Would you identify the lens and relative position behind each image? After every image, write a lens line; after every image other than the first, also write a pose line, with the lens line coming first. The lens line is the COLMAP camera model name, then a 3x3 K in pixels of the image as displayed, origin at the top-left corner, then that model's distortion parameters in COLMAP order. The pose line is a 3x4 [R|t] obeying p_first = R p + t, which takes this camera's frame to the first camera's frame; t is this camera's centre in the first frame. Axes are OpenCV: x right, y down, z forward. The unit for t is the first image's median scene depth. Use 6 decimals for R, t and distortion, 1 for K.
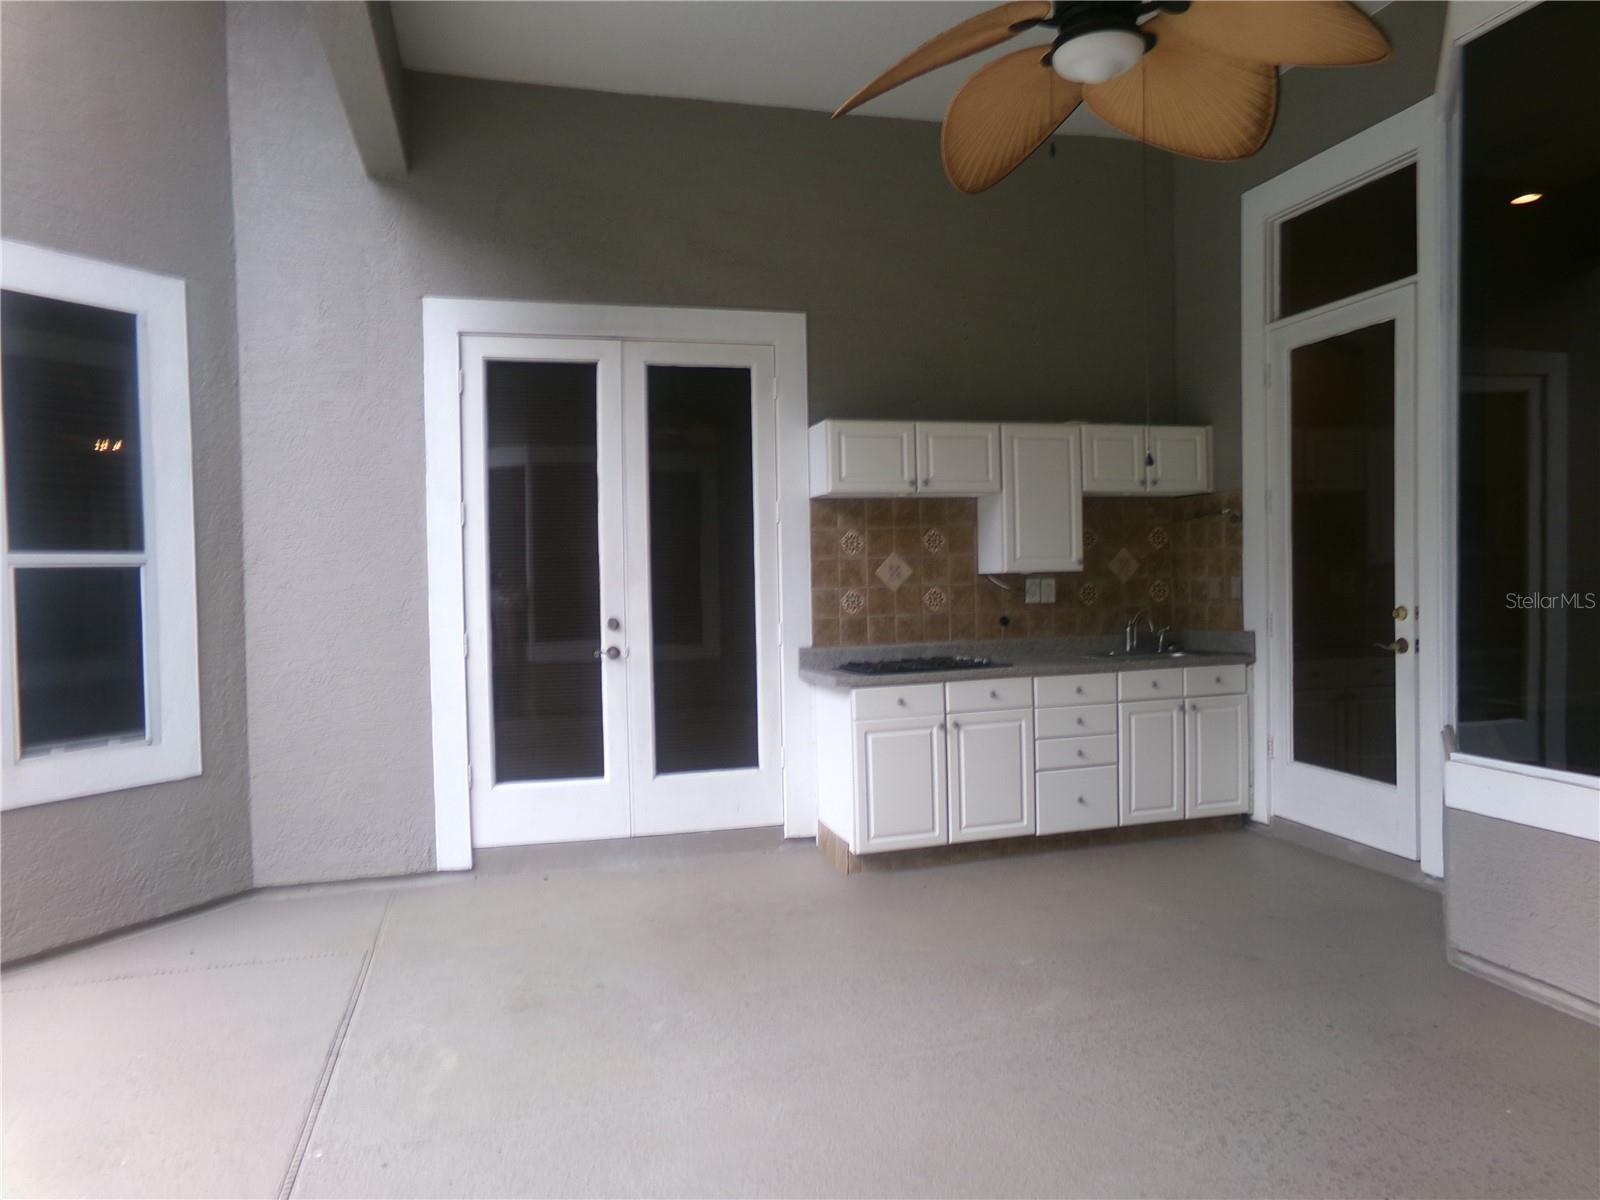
lens RADIAL K [[1088.7, 0, 799.5], [0, 1088.7, 609.6], [0, 0, 1]] dist [-0.040168, 0.070912]
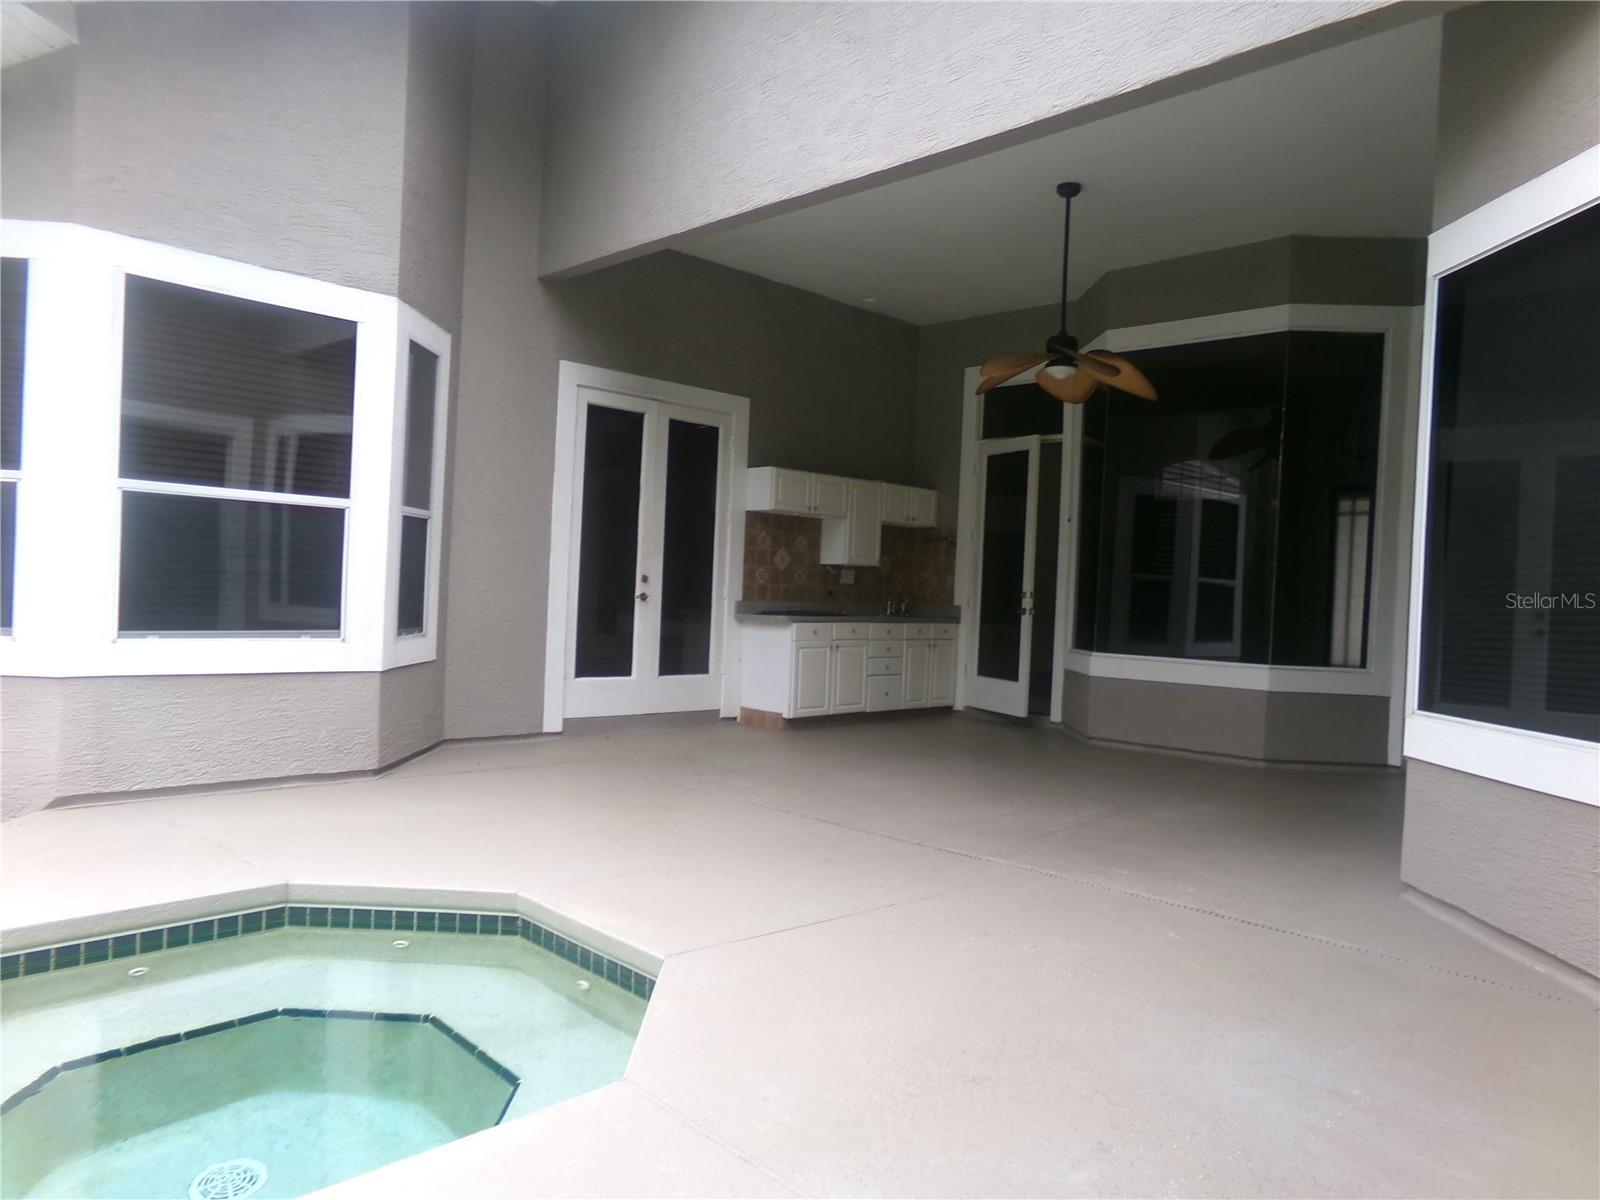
lens RADIAL K [[1086.4, 0, 791.5], [0, 1086.4, 600.4], [0, 0, 1]] dist [-0.024990, 0.076611]
pose [[0.870266, 0.054945, 0.489508, -0.730300], [-0.051917, 0.998456, -0.019772, 0.062054], [-0.489838, -0.008207, 0.871775, -0.467593]]
